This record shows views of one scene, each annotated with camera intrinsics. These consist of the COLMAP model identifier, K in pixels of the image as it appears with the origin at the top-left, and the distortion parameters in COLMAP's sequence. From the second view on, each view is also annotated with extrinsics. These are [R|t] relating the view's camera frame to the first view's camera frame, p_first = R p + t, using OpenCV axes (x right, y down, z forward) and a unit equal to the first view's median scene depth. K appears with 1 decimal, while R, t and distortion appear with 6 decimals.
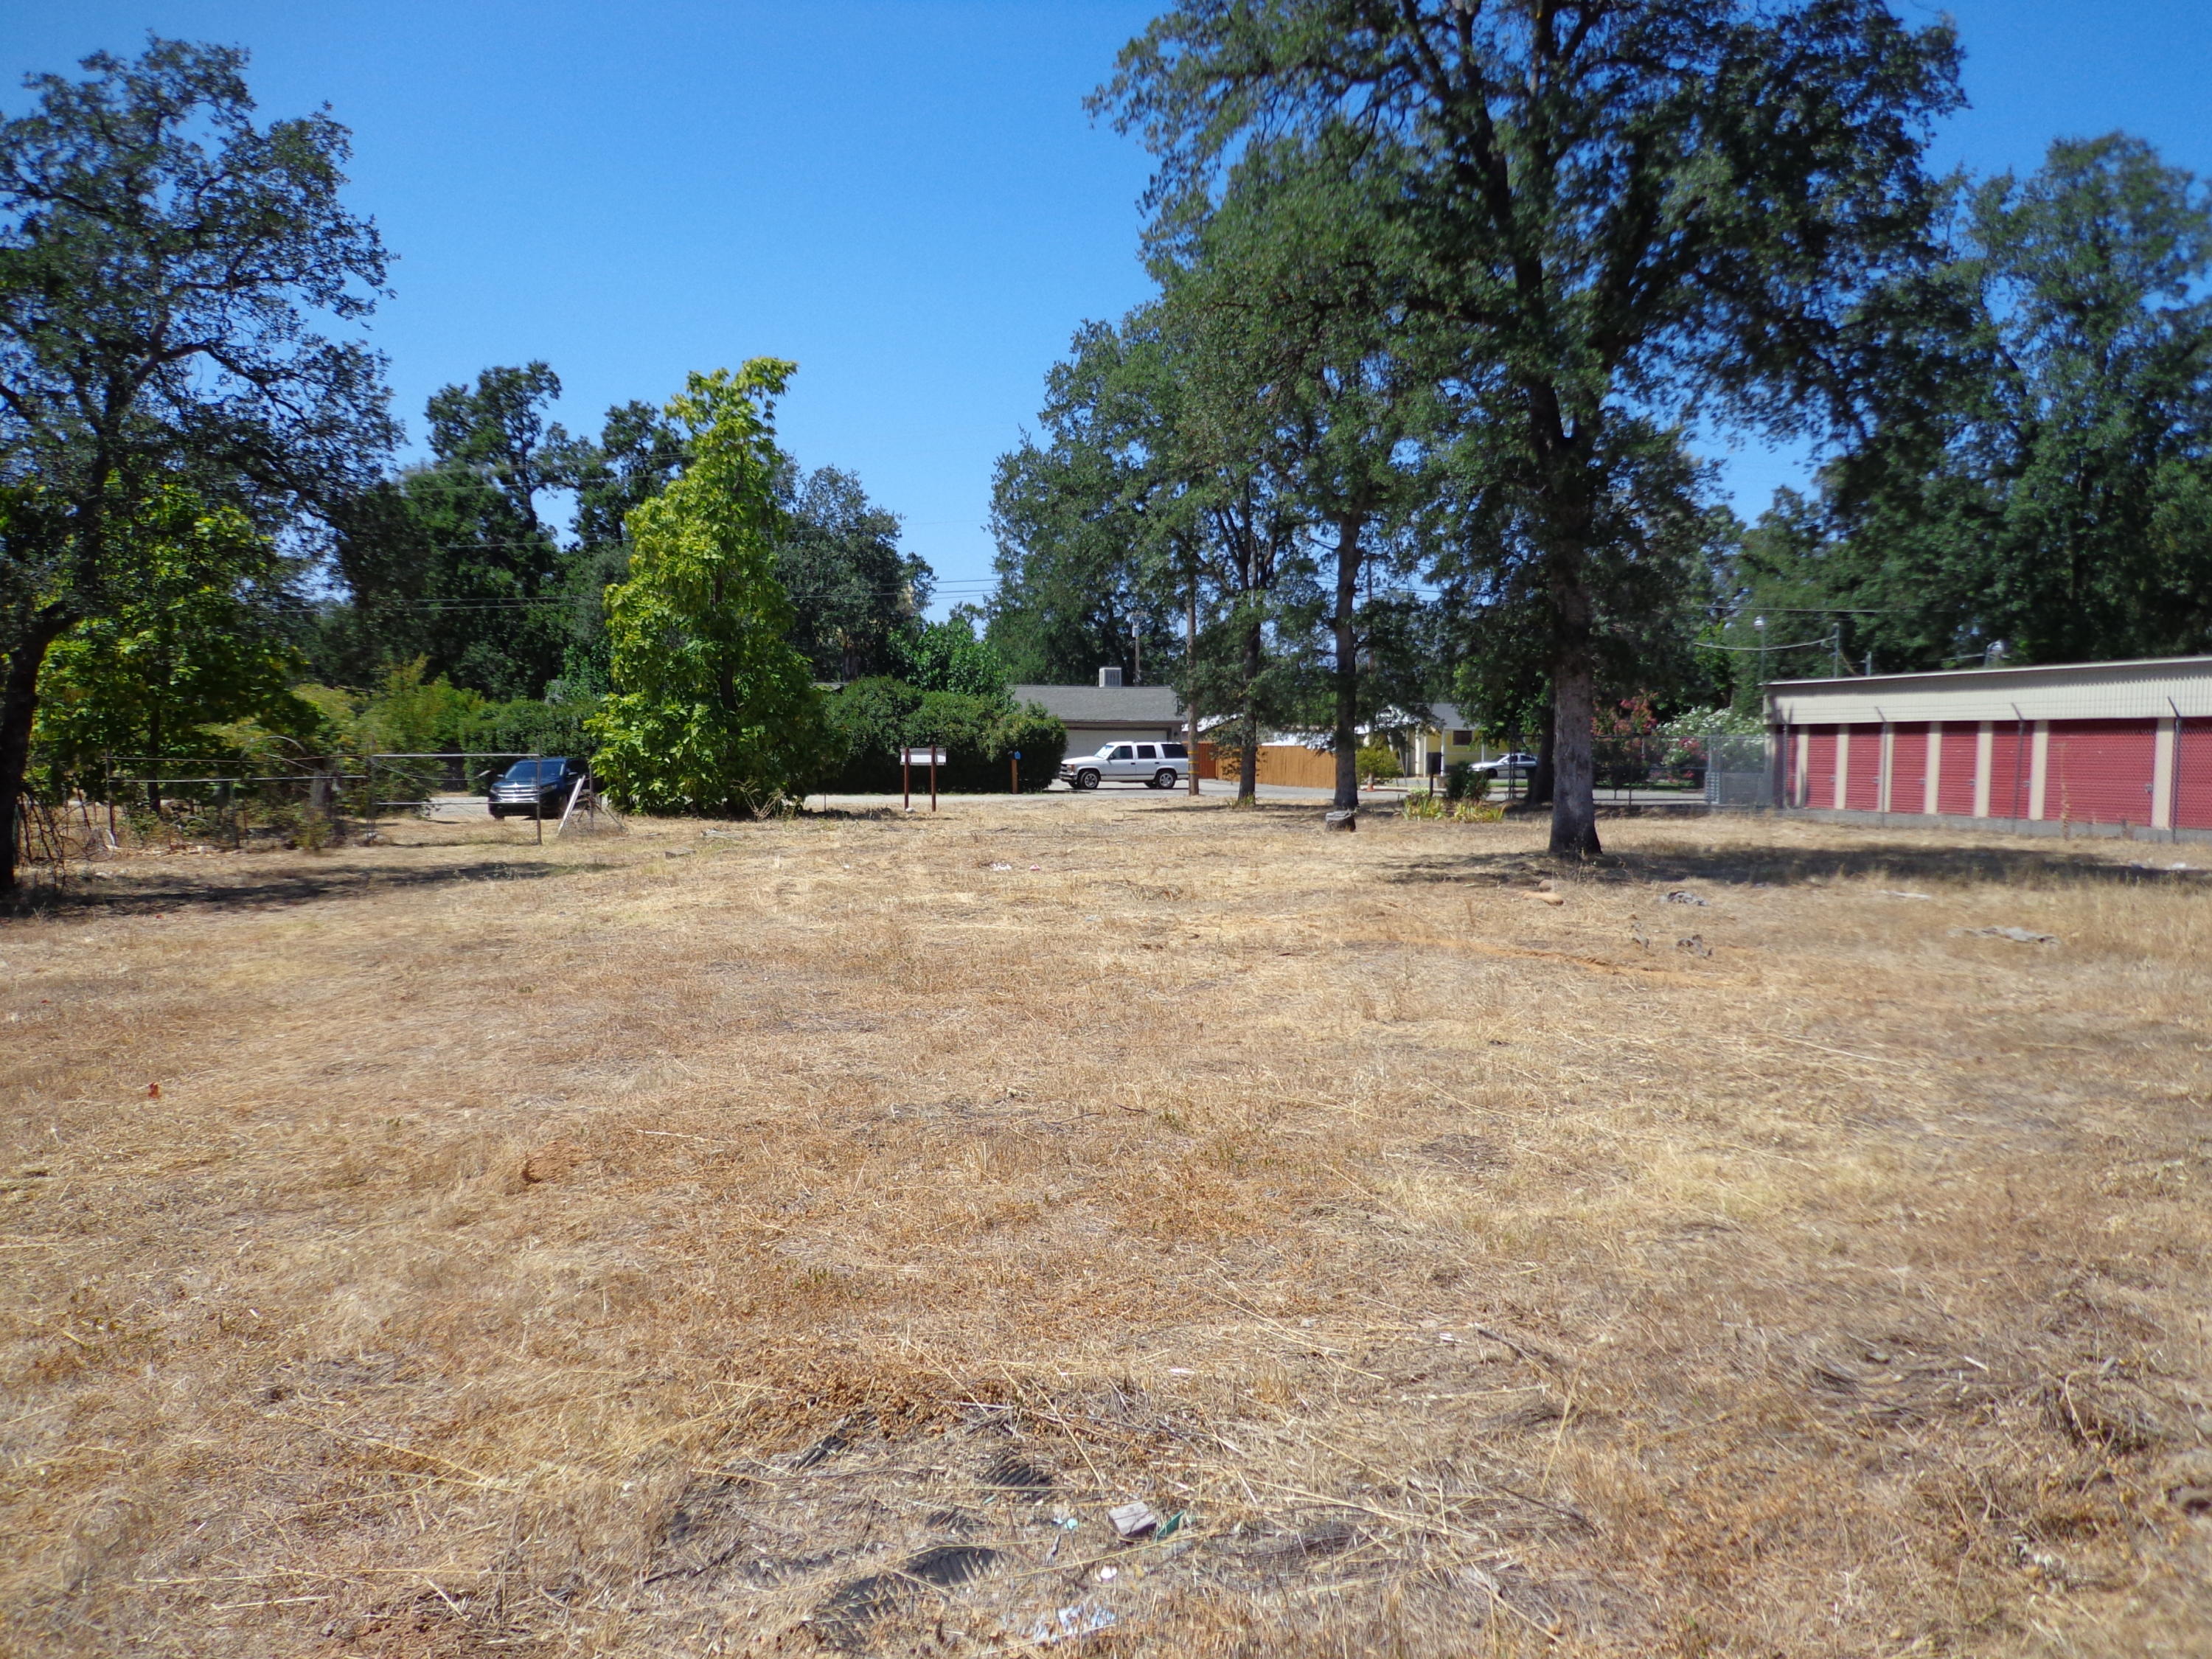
lens RADIAL K [[1605.4, 0, 1106.0], [0, 1605.4, 829.5], [0, 0, 1]] dist [-0.065694, 0.046145]
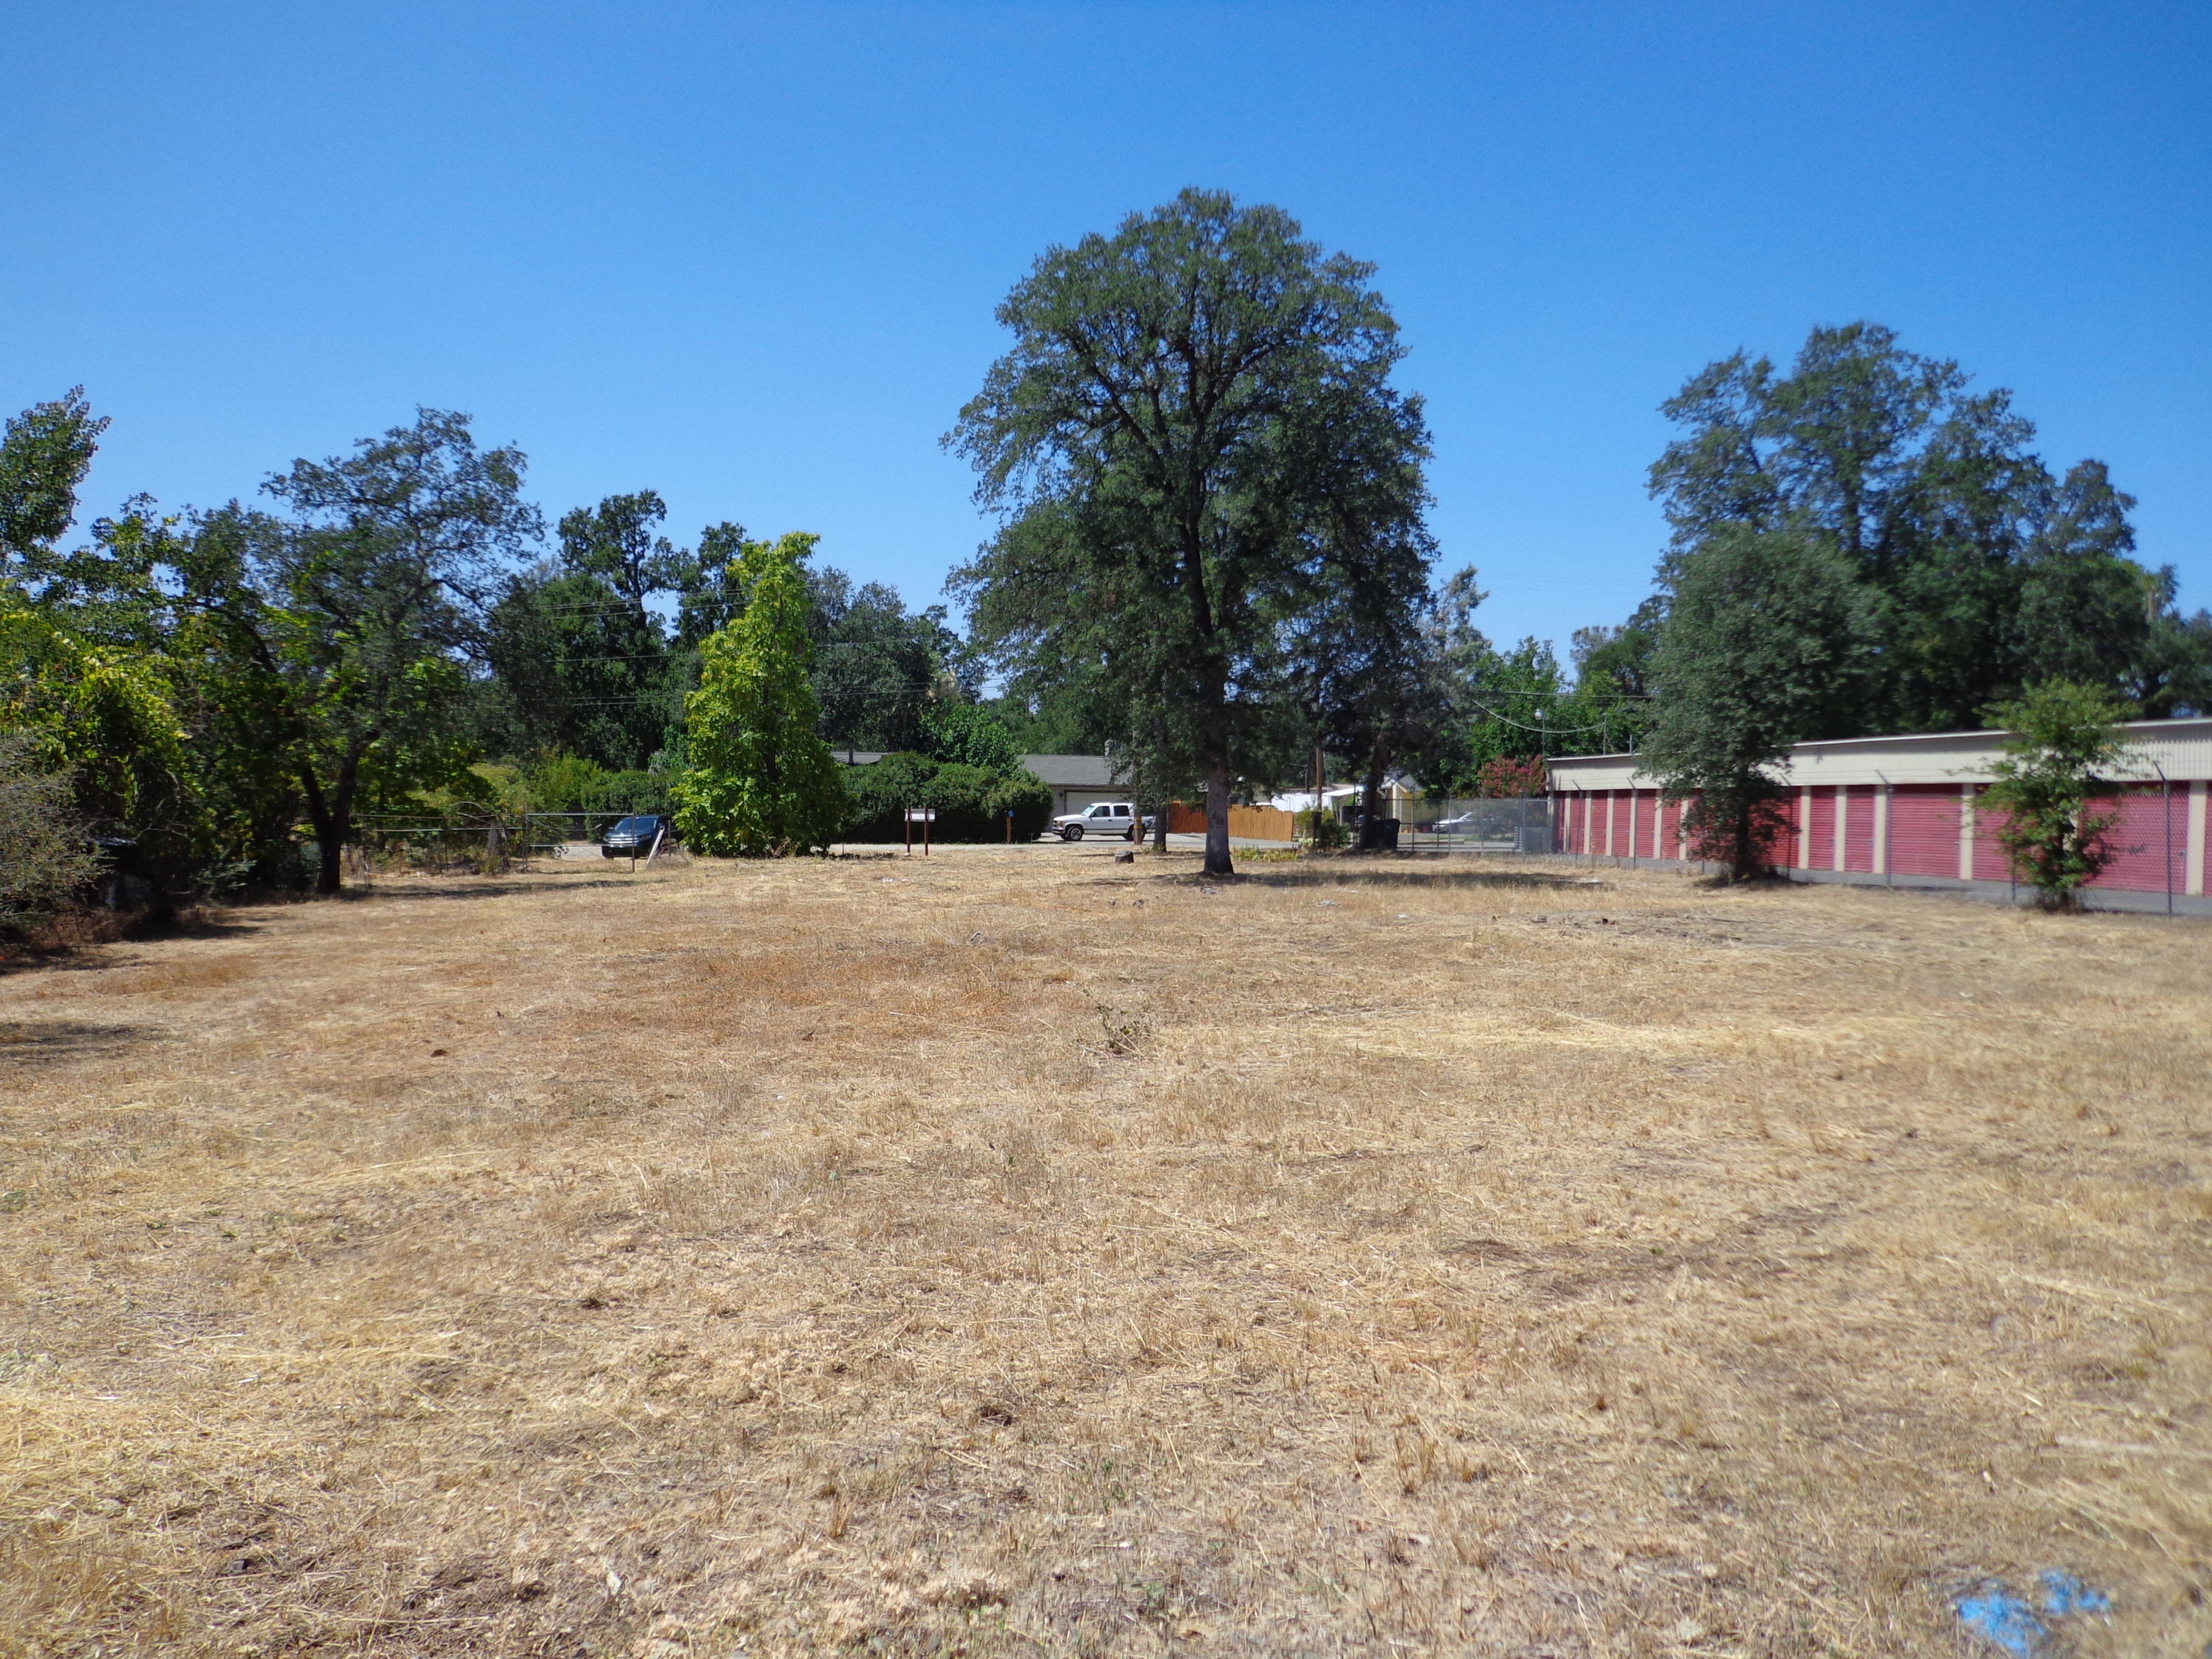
lens RADIAL K [[1605.4, 0, 1106.0], [0, 1605.4, 829.5], [0, 0, 1]] dist [-0.065694, 0.046145]
pose [[0.997788, 0.002563, -0.066423, 0.118240], [-0.004883, 0.999383, -0.034791, 0.011334], [0.066293, 0.035038, 0.997185, -0.297141]]
